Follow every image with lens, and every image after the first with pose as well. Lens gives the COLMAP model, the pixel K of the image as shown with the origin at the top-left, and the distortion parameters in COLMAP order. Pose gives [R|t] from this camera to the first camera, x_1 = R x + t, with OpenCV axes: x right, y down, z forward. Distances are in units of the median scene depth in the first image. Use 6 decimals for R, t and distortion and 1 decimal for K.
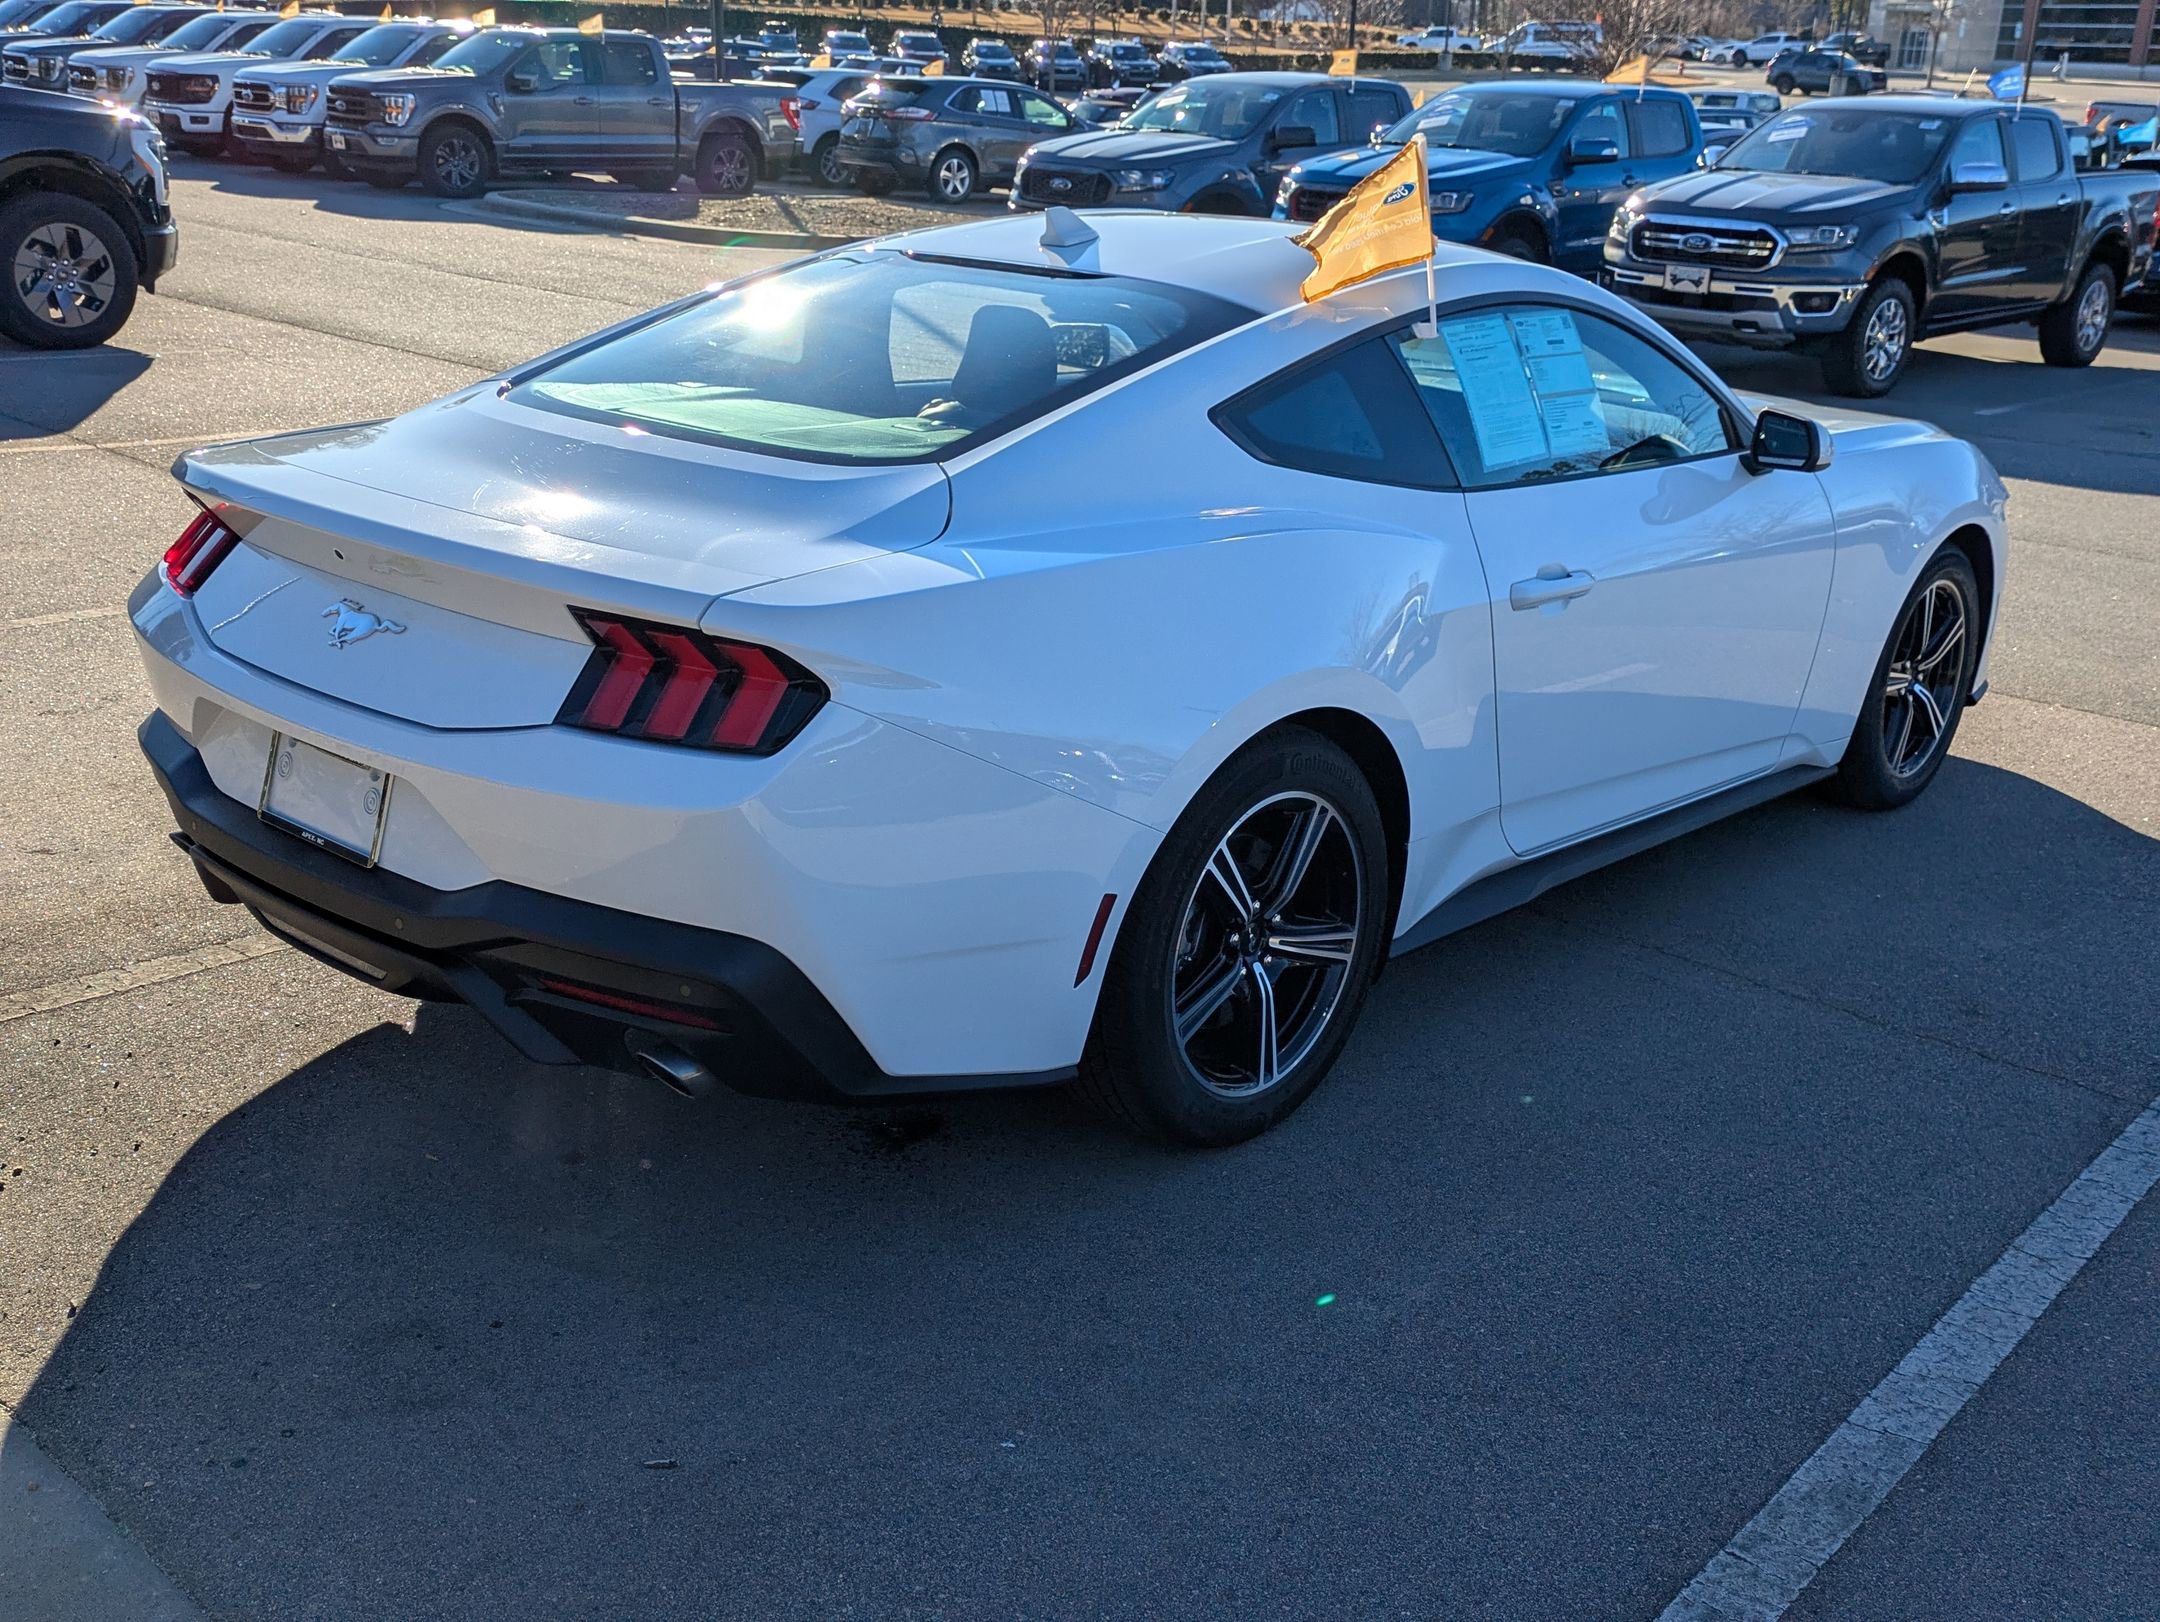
lens RADIAL K [[2166.0, 0, 1172.3], [0, 2166.0, 849.0], [0, 0, 1]] dist [0.023391, 0.000000]
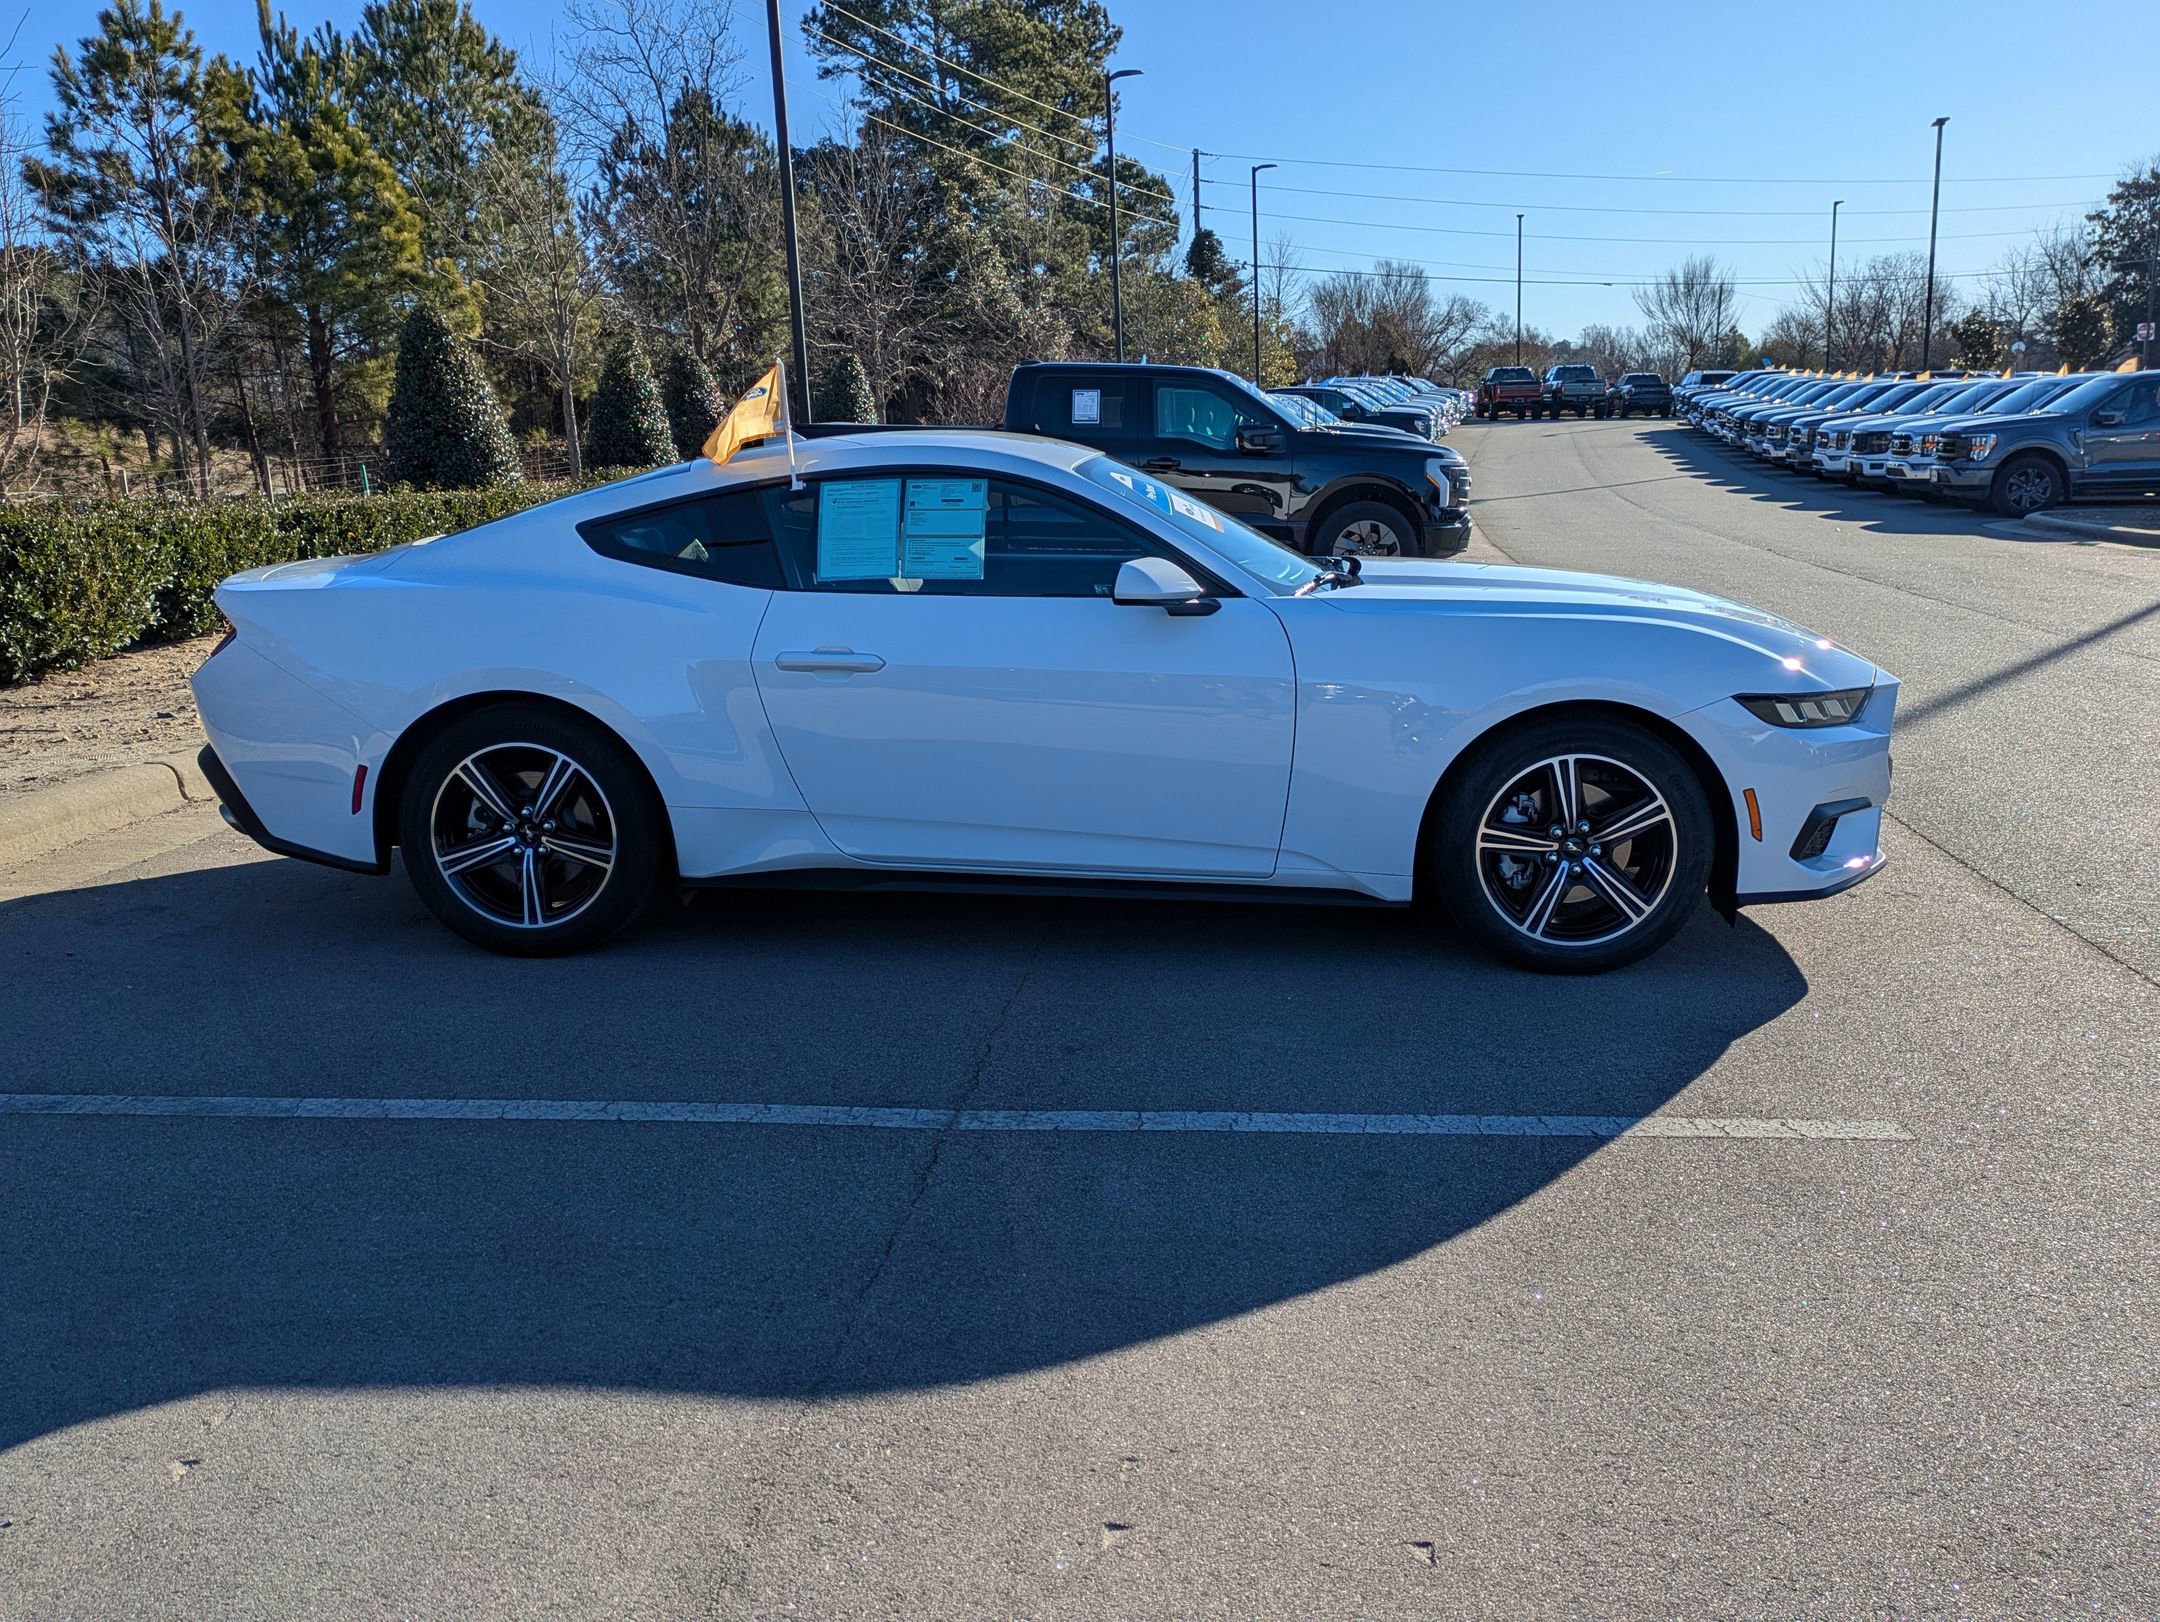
lens RADIAL K [[1796.9, 0, 1074.0], [0, 1796.9, 807.0], [0, 0, 1]] dist [0.039235, -0.011536]
pose [[0.600037, 0.110535, -0.792299, 0.153698], [-0.224393, 0.973903, -0.034070, -0.002779], [0.767857, 0.198229, 0.609181, 0.052706]]
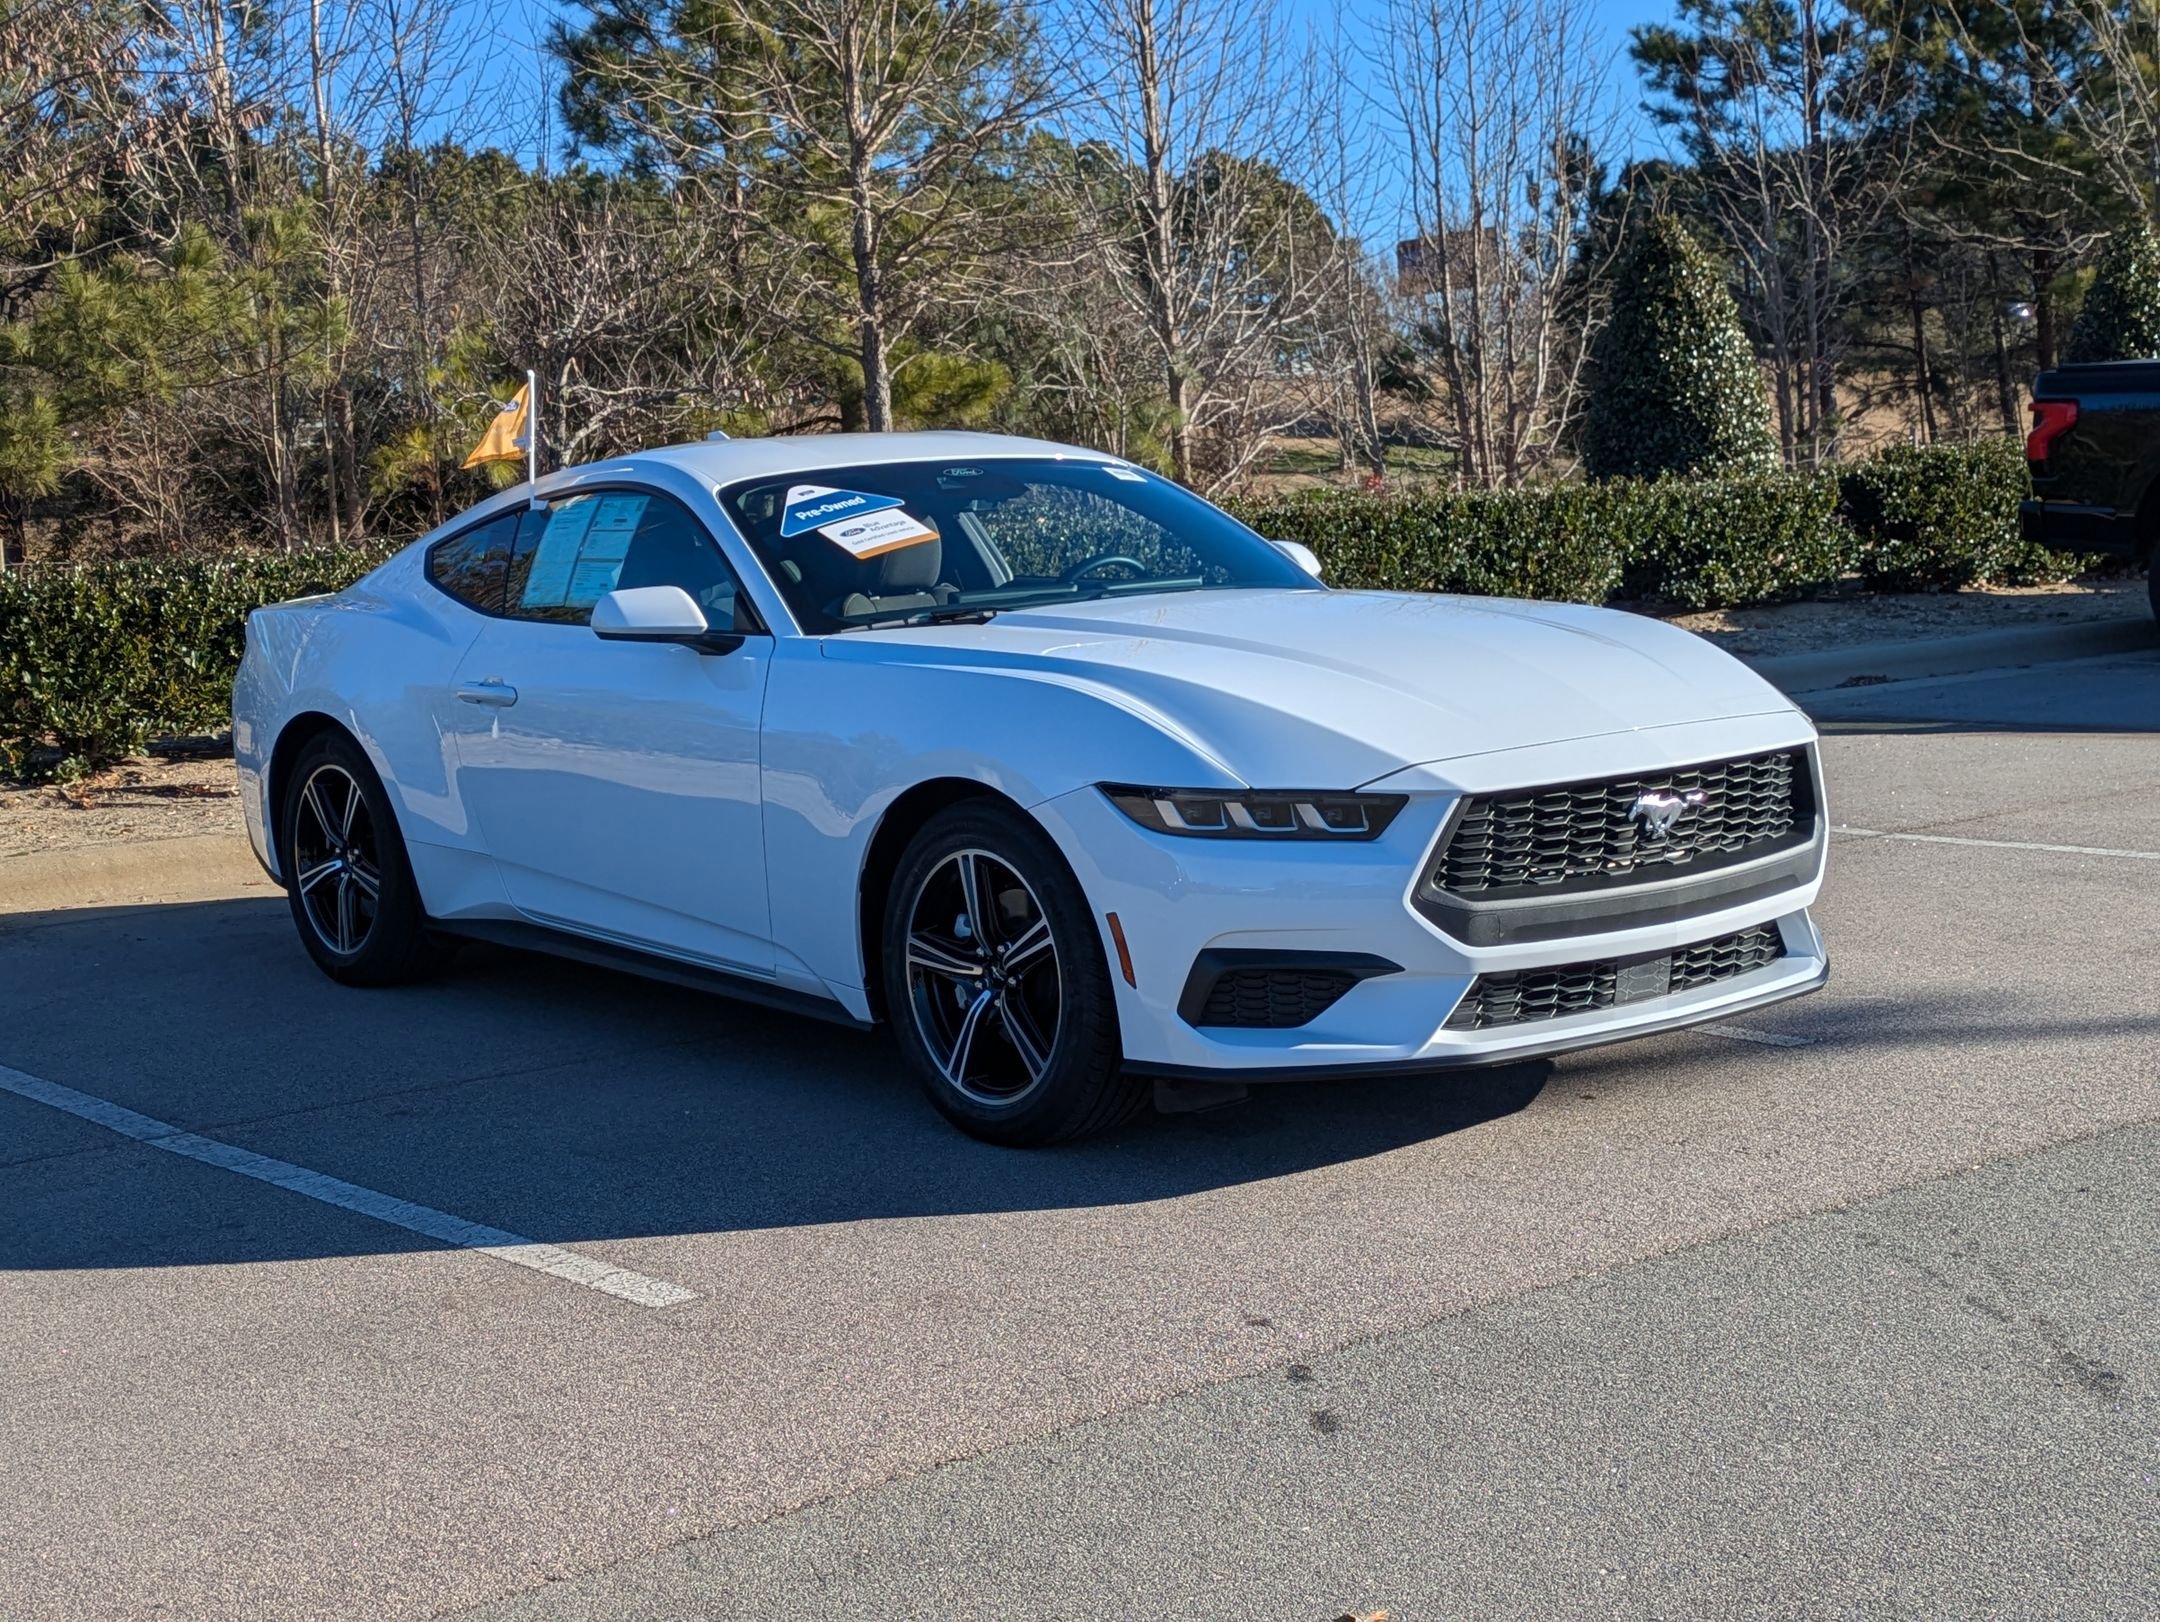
lens RADIAL K [[3080.7, 0, 990.2], [0, 3080.7, 859.5], [0, 0, 1]] dist [0.017282, 0.000000]
pose [[-0.195735, 0.092756, -0.976260, 0.248579], [-0.281942, 0.948163, 0.146615, -0.048701], [0.939253, 0.303947, -0.159437, 0.203336]]
